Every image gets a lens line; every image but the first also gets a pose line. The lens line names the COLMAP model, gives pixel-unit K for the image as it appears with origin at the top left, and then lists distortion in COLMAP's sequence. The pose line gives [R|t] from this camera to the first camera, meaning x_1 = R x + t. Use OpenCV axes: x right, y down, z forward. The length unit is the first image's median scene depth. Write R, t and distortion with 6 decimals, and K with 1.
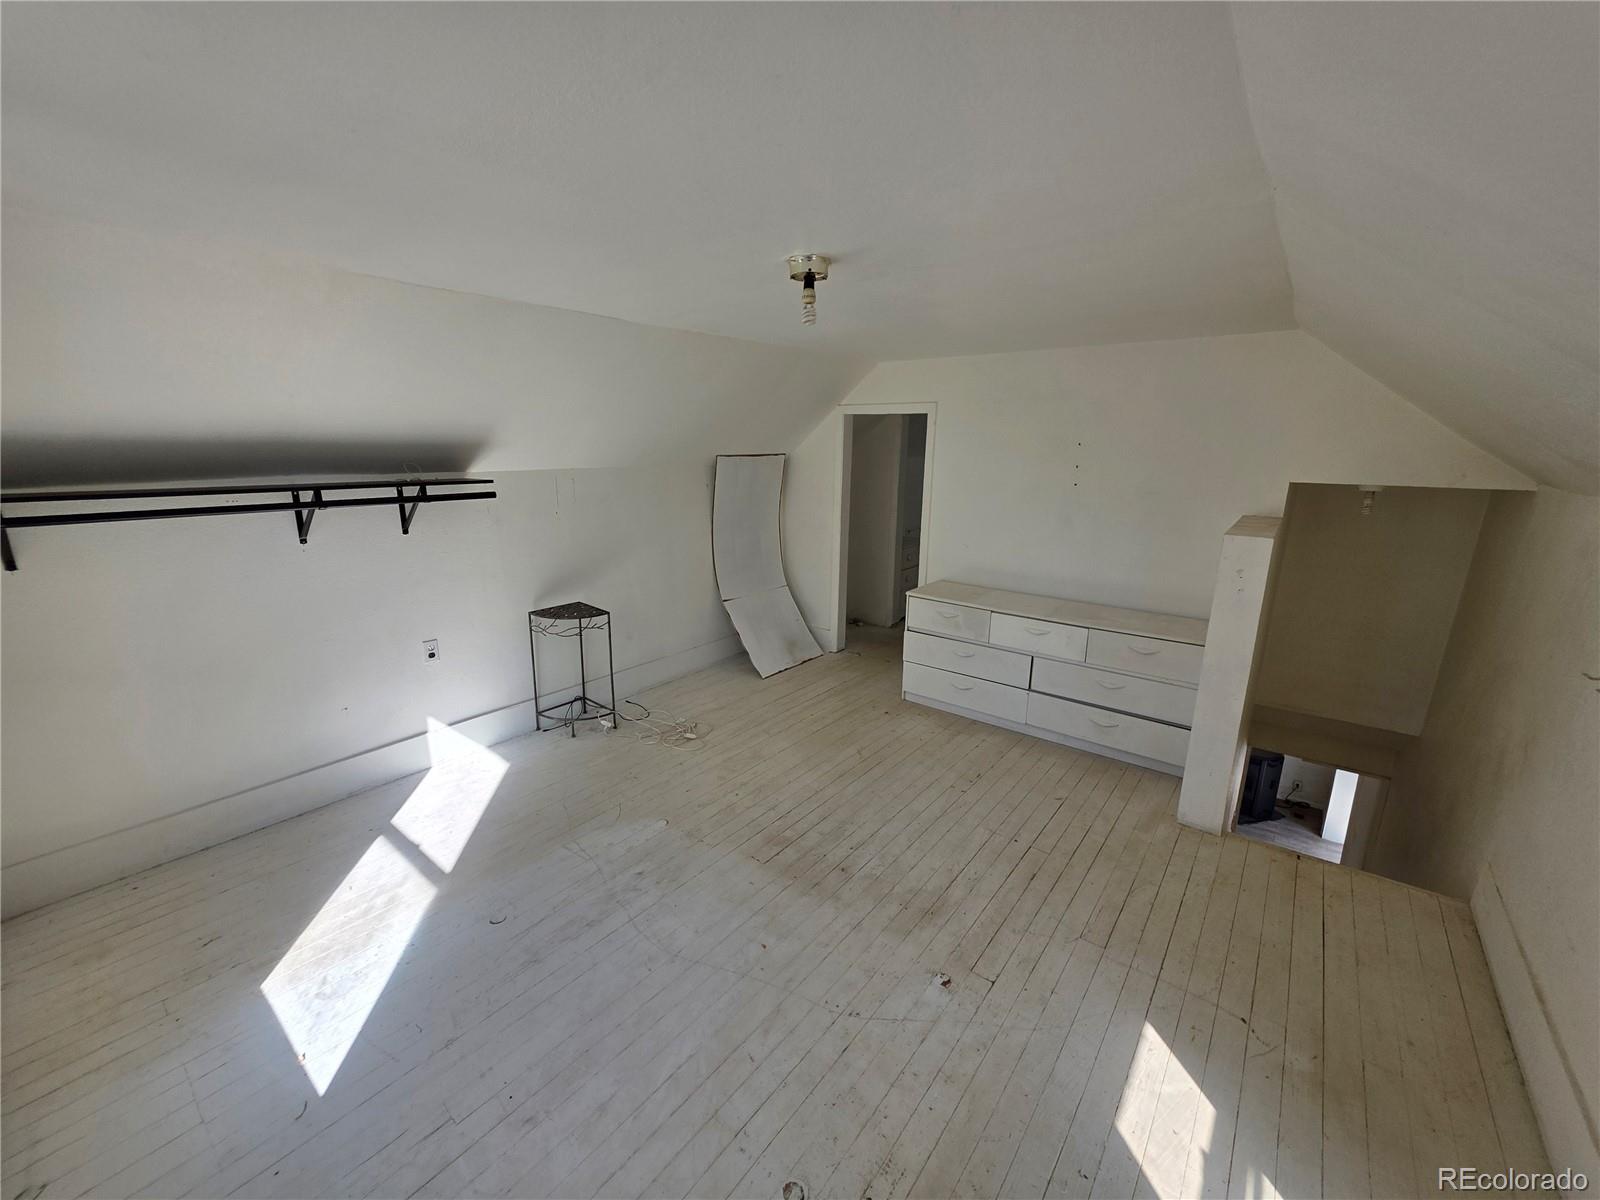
lens RADIAL K [[636.9, 0, 797.4], [0, 636.9, 595.7], [0, 0, 1]] dist [0.002099, -0.000460]
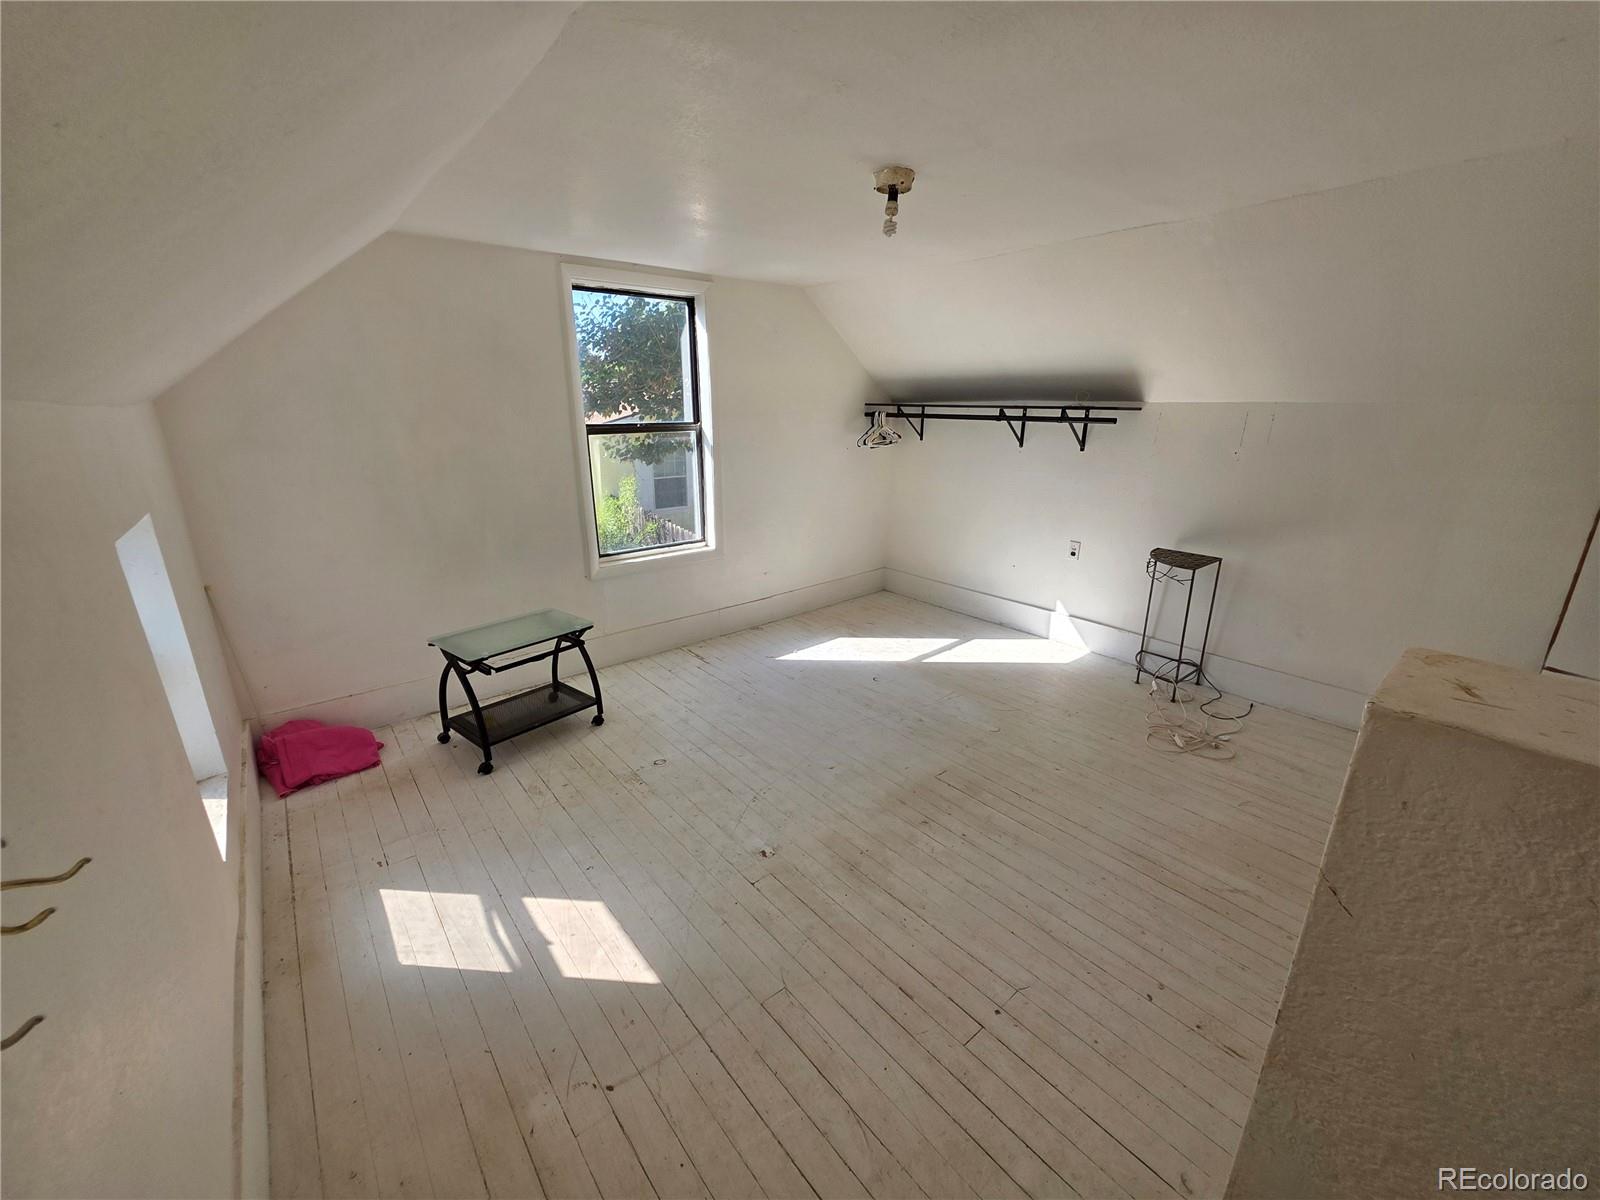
lens RADIAL K [[636.9, 0, 800.0], [0, 636.9, 597.9], [0, 0, 1]] dist [0.002099, -0.000460]
pose [[-0.193336, 0.282954, -0.939446, 0.920175], [-0.237582, 0.915513, 0.324640, -0.133382], [0.951933, 0.285960, -0.109777, 0.863277]]
